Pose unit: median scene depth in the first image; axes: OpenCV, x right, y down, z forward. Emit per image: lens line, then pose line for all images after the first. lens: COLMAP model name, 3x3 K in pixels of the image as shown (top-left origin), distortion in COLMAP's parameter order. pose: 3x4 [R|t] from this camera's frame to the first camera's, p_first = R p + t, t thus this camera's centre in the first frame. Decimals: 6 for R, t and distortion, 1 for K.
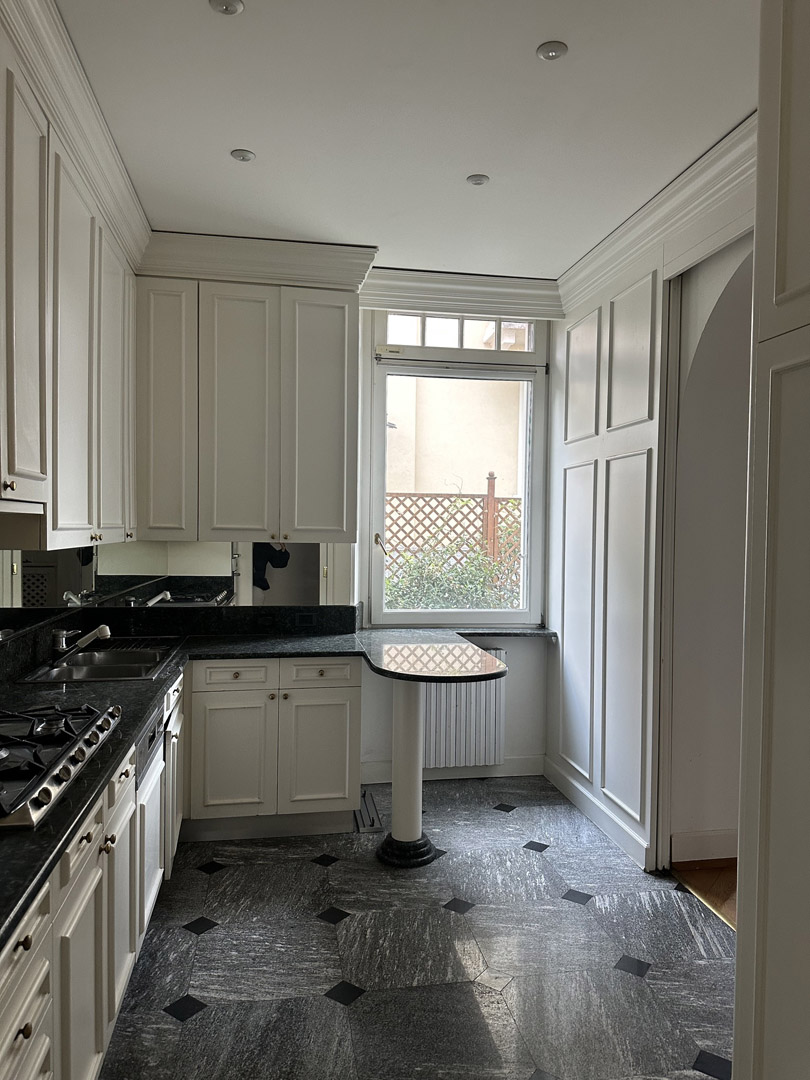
lens RADIAL K [[768.2, 0, 405.0], [0, 768.2, 540.0], [0, 0, 1]] dist [-0.004208, 0.004426]
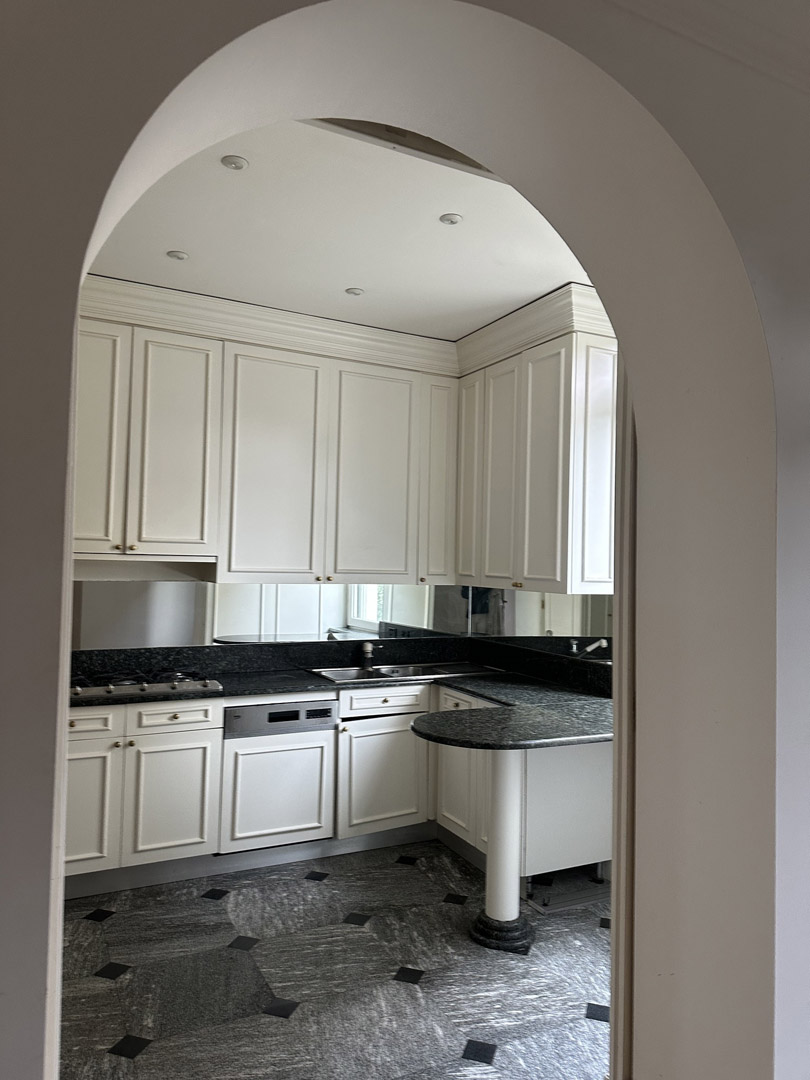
lens RADIAL K [[752.5, 0, 405.0], [0, 752.5, 540.0], [0, 0, 1]] dist [0.117196, -0.147725]
pose [[0.293495, -0.037380, -0.955230, 0.965725], [-0.038059, 0.997986, -0.050747, -0.009986], [0.955203, 0.051249, 0.291481, 0.672304]]
